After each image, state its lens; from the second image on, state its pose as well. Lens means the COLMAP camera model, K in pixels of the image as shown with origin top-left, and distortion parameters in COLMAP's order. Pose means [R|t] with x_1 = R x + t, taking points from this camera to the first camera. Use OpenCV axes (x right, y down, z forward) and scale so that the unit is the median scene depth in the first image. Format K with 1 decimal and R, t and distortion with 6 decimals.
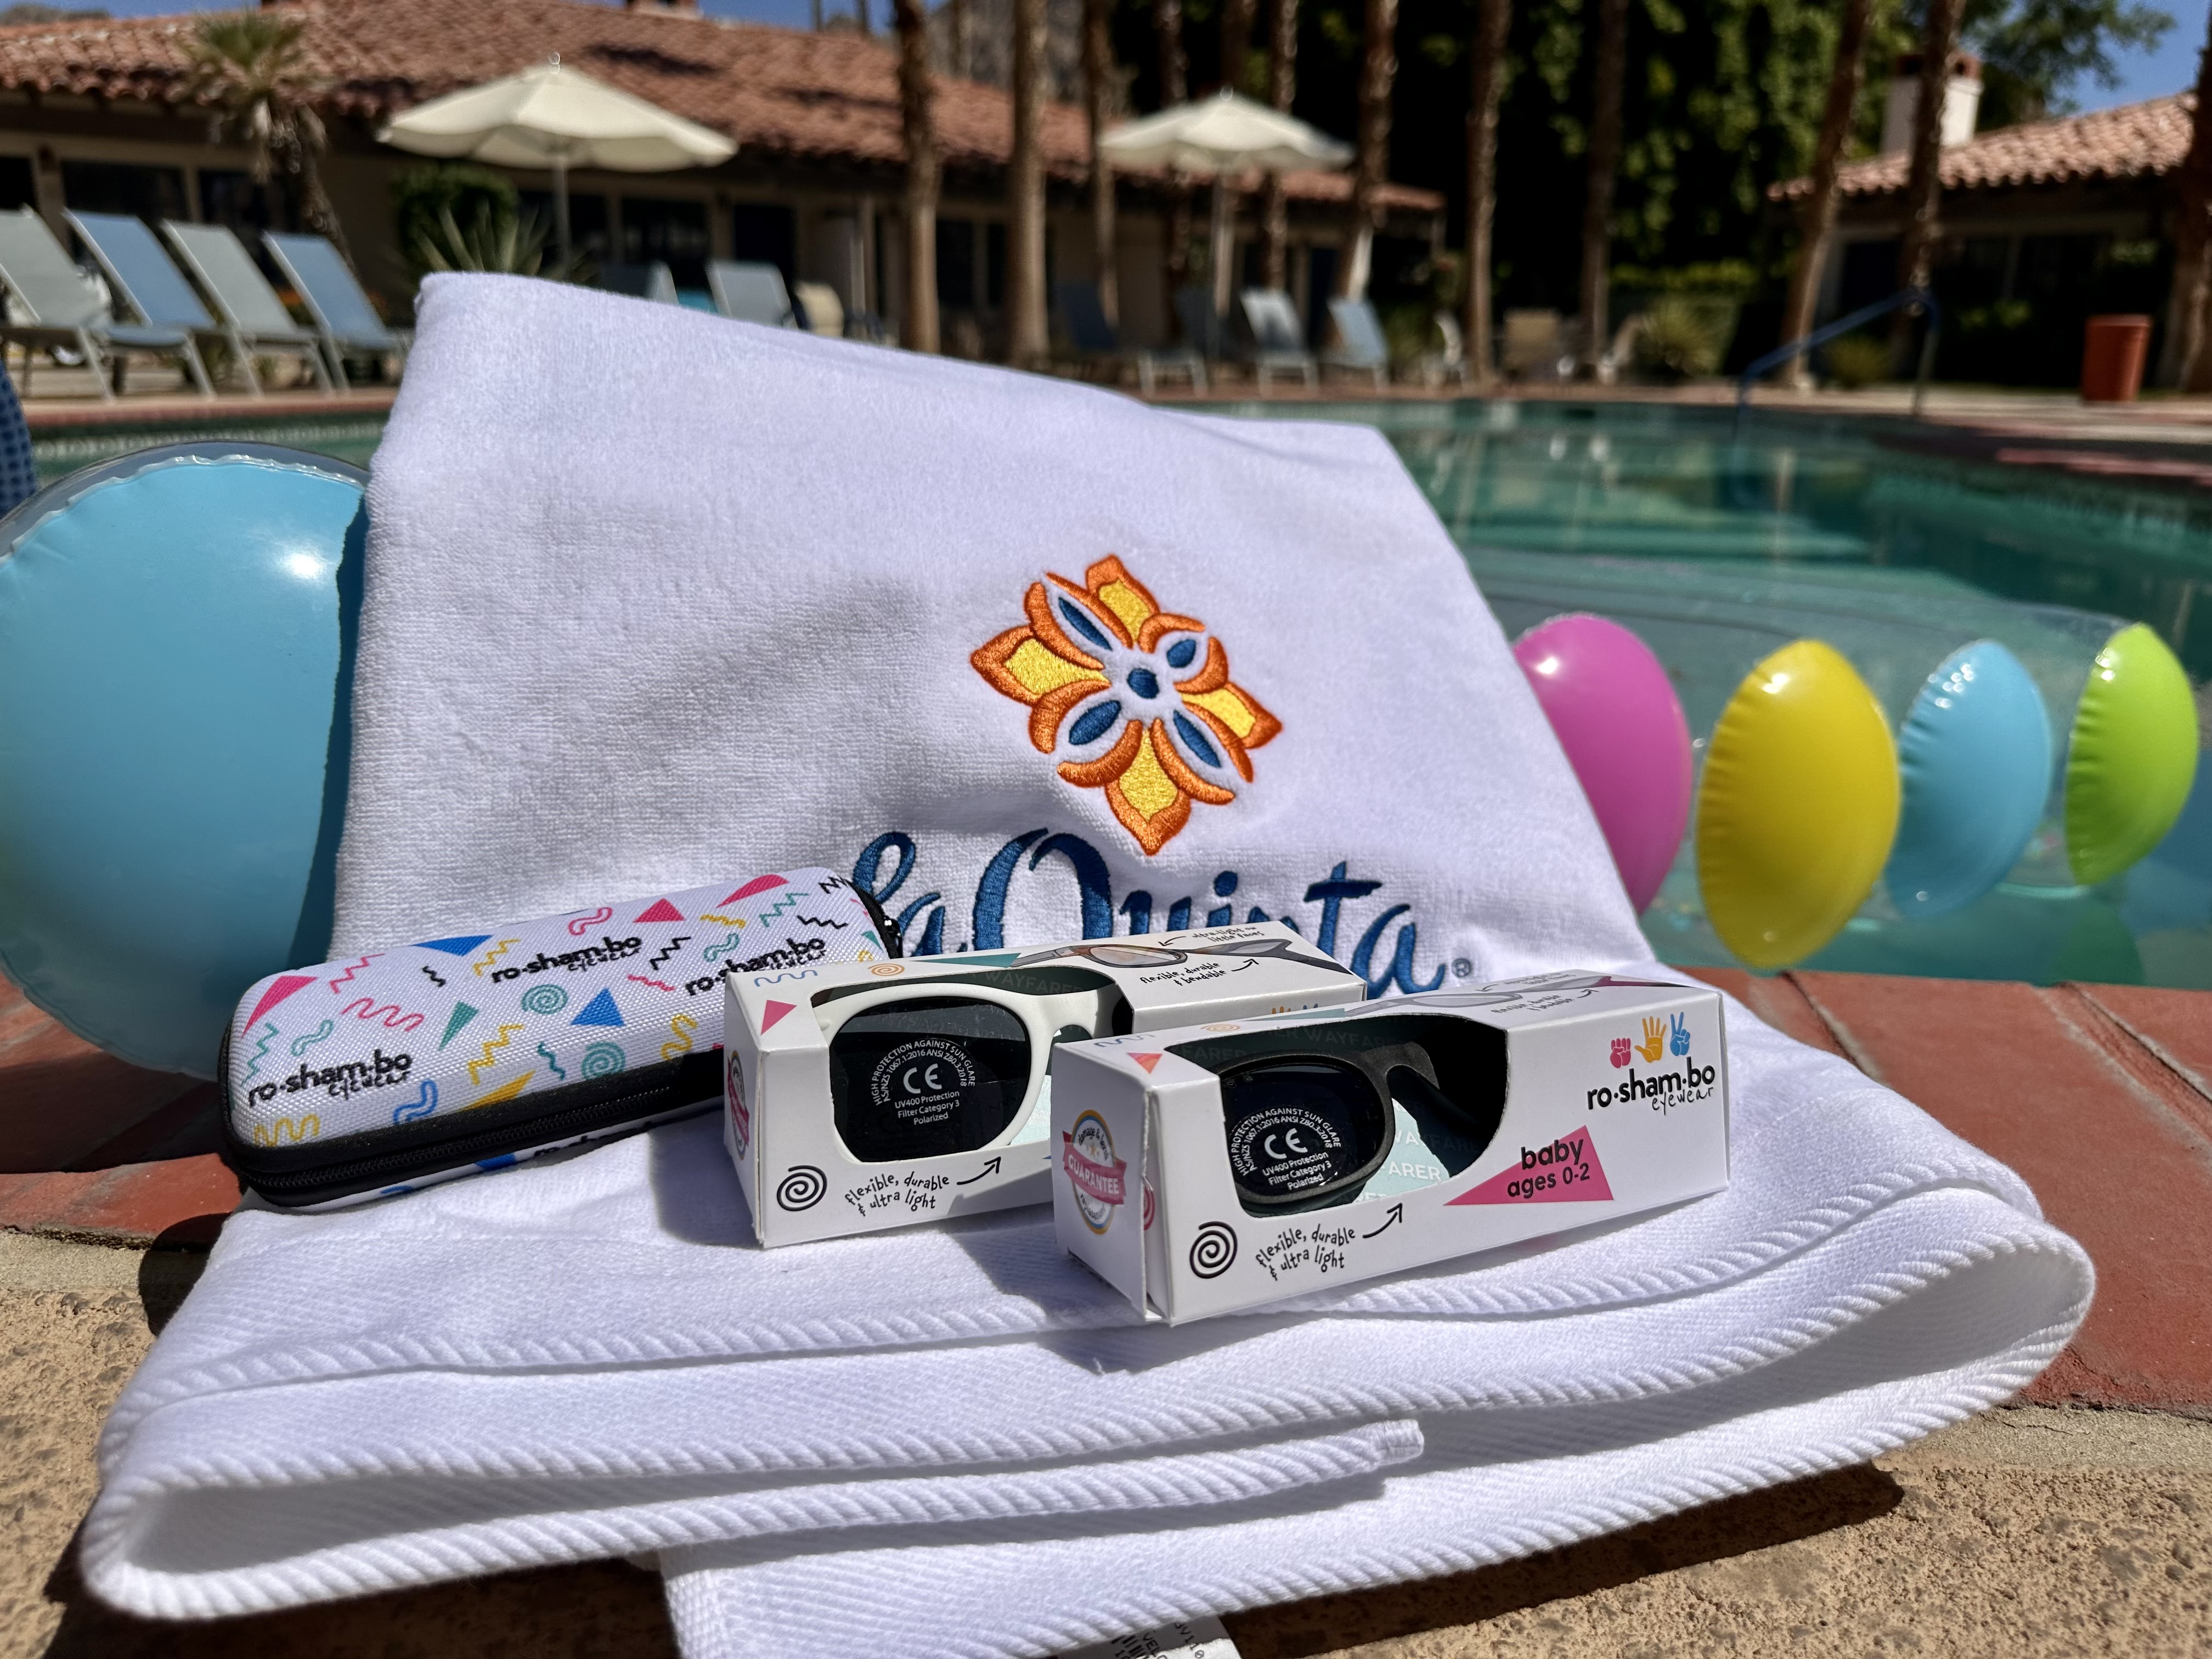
lens RADIAL K [[1897.1, 0, 1106.0], [0, 1897.1, 829.5], [0, 0, 1]] dist [-0.006497, 0.001026]
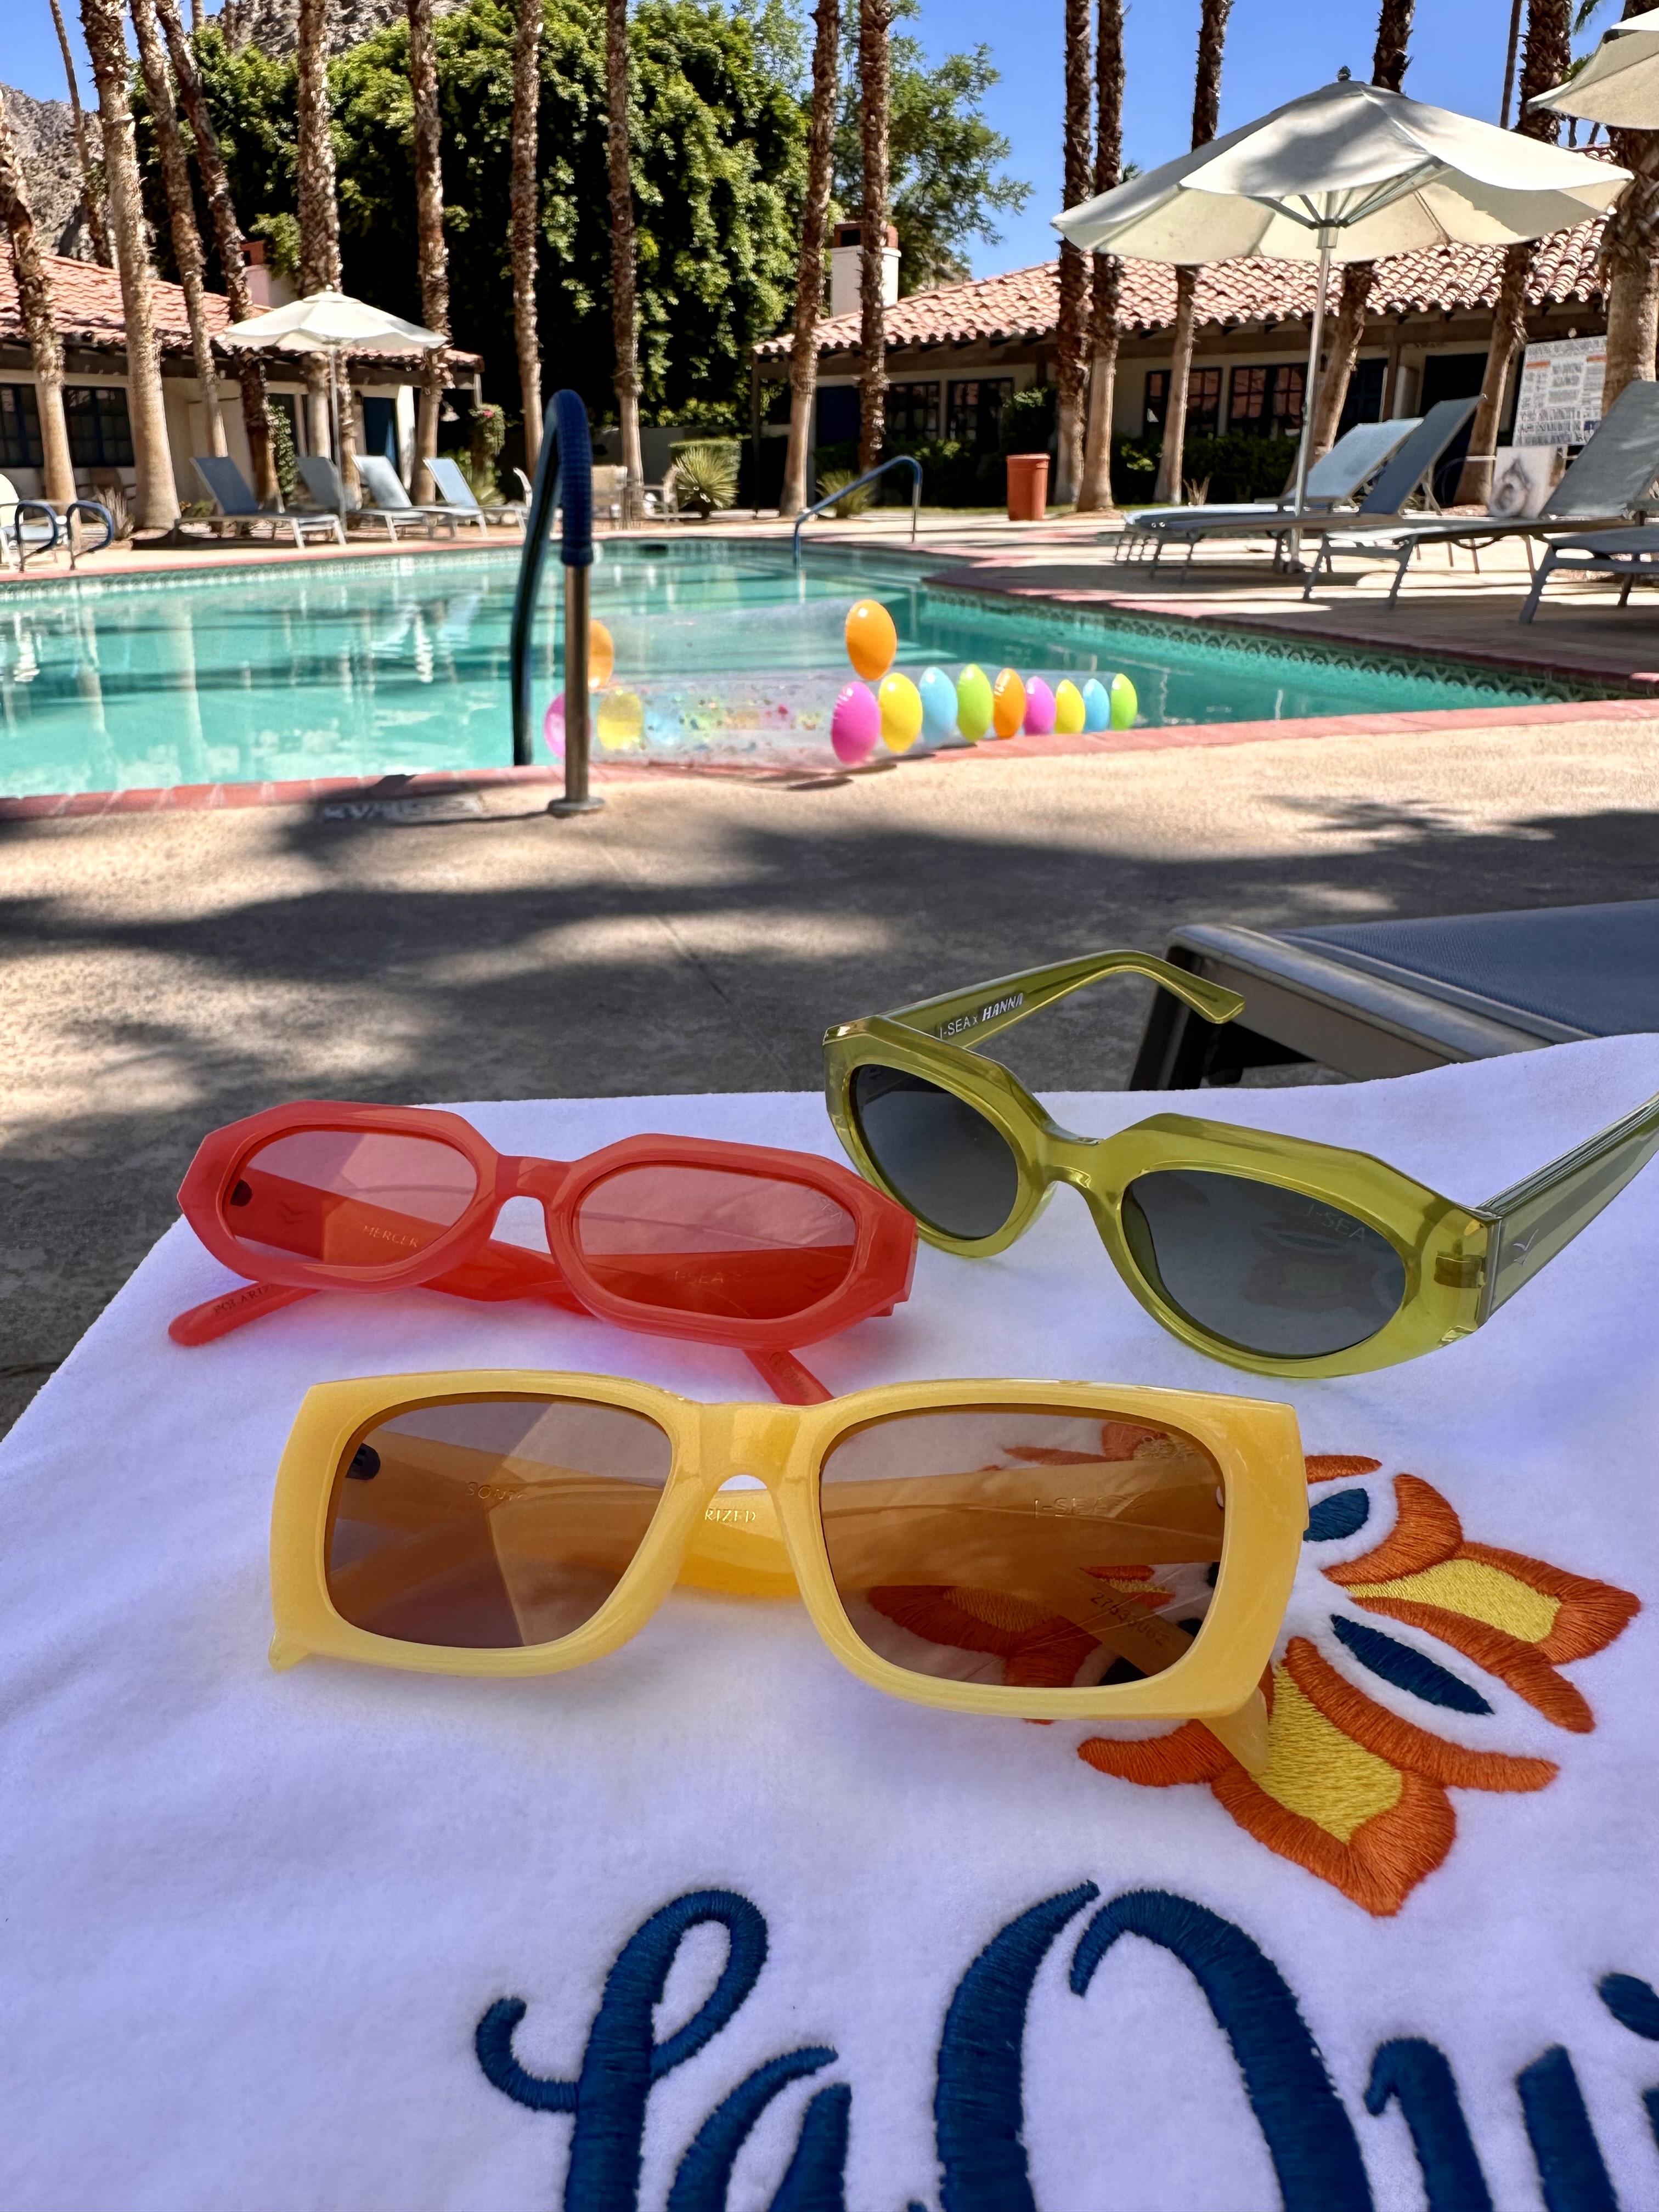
lens RADIAL K [[1732.4, 0, 829.5], [0, 1732.4, 1106.0], [0, 0, 1]] dist [0.001083, 0.002415]
pose [[0.928461, -0.160277, 0.335070, -0.059861], [0.125246, 0.984370, 0.123815, 0.010942], [-0.349677, -0.072991, 0.934023, -0.097599]]
